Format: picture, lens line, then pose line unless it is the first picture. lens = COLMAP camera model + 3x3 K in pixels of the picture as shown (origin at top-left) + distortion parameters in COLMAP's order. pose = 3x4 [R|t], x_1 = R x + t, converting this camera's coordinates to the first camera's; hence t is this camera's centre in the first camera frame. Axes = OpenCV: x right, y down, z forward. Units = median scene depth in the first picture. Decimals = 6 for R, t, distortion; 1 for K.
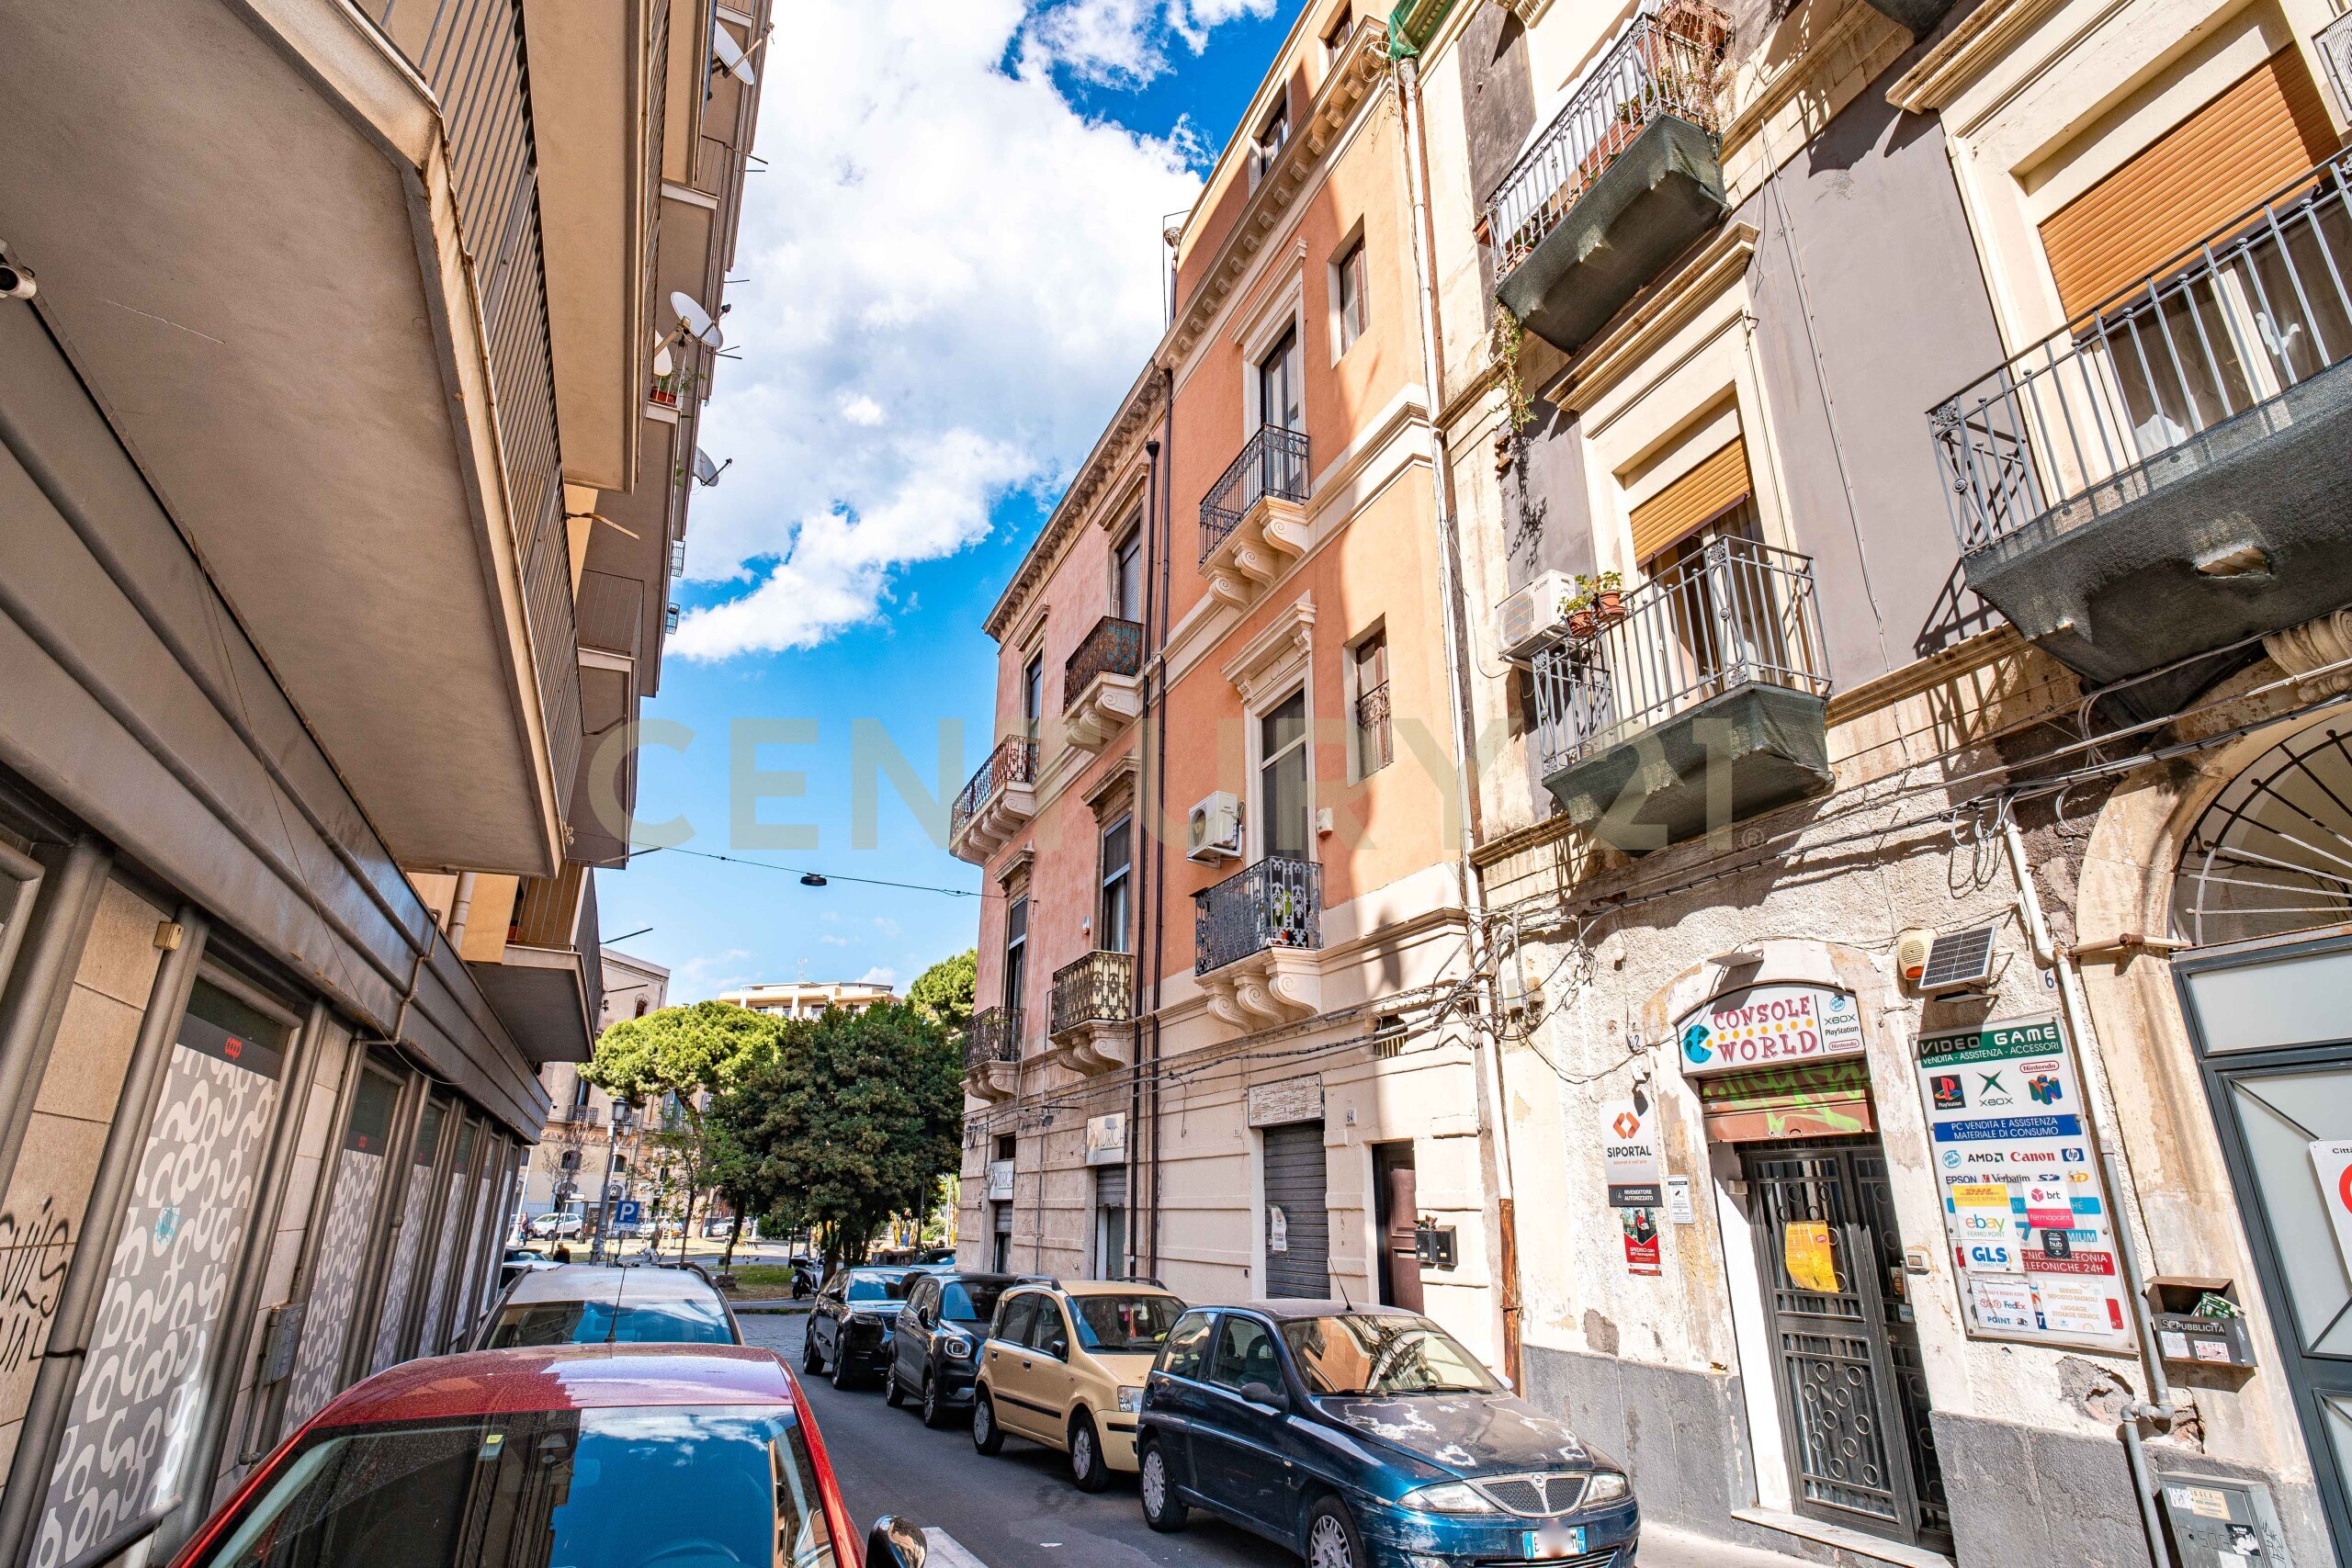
lens RADIAL K [[1198.7, 0, 1171.8], [0, 1198.7, 782.0], [0, 0, 1]] dist [-0.002541, -0.001258]
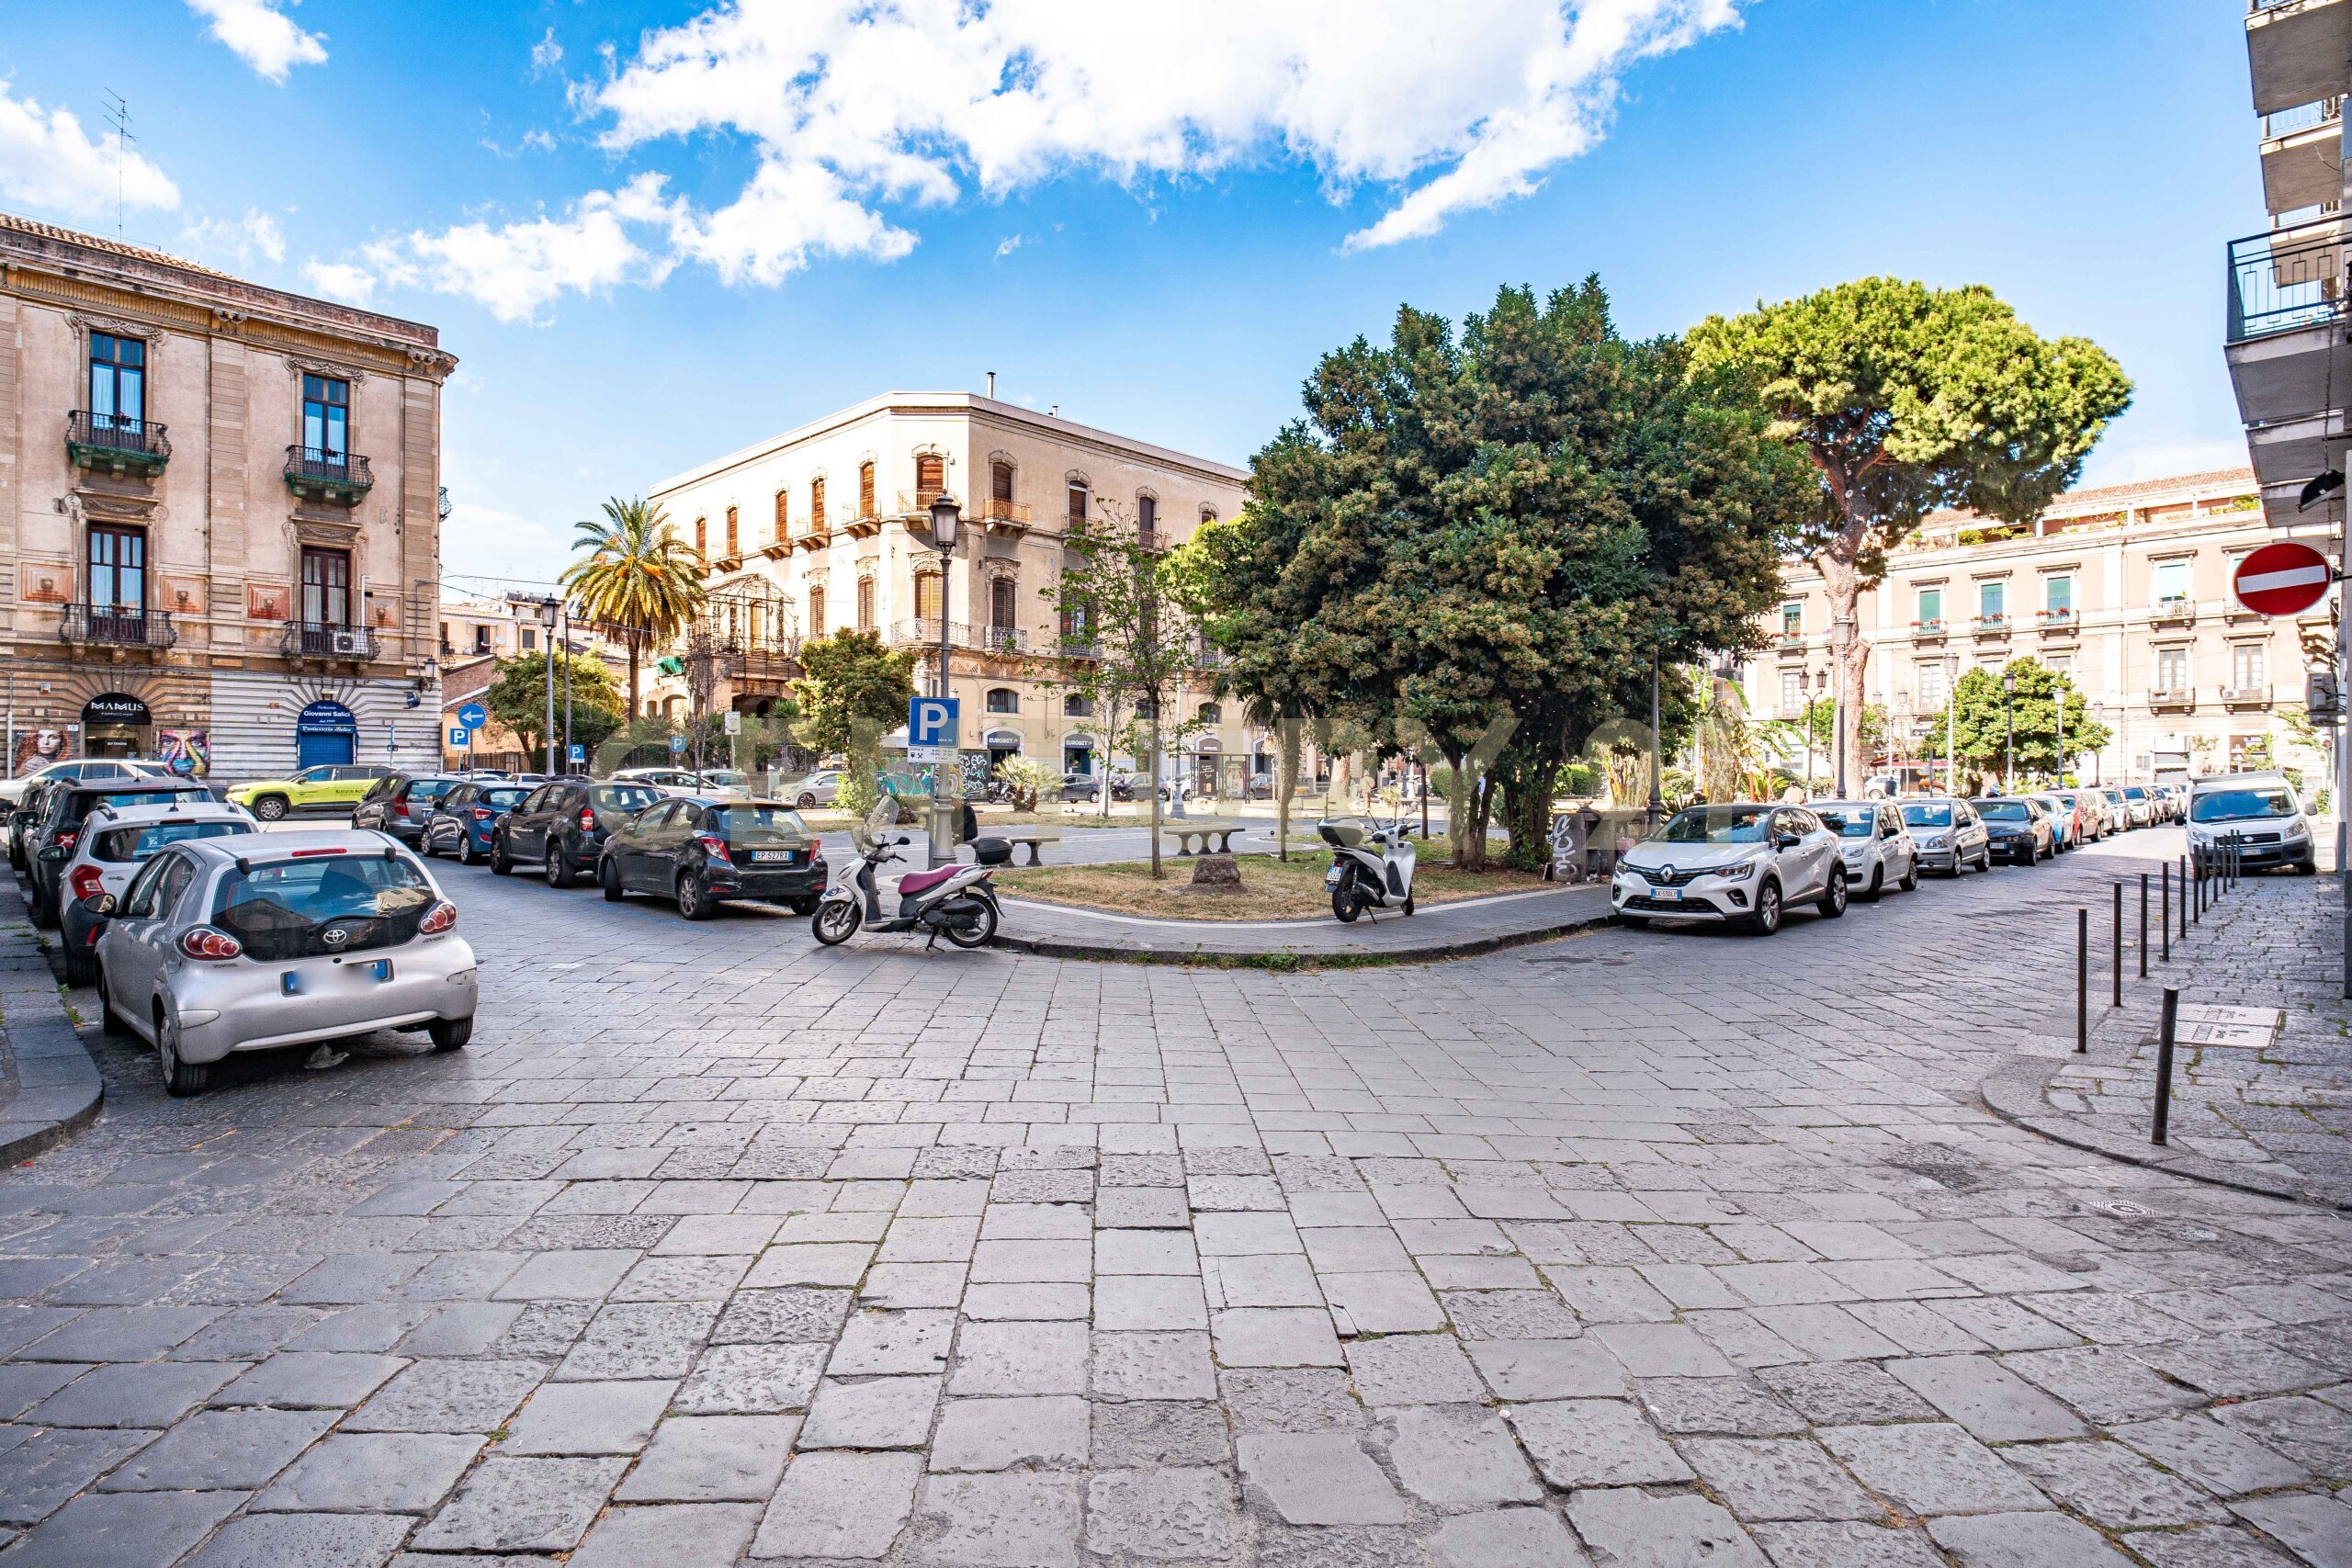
lens RADIAL K [[1198.7, 0, 1174.4], [0, 1198.7, 786.4], [0, 0, 1]] dist [-0.002541, -0.001258]
pose [[0.839576, -0.007939, -0.543185, -0.120751], [0.194409, 0.938064, 0.286778, 0.222217], [0.507265, -0.346371, 0.789119, 0.564953]]
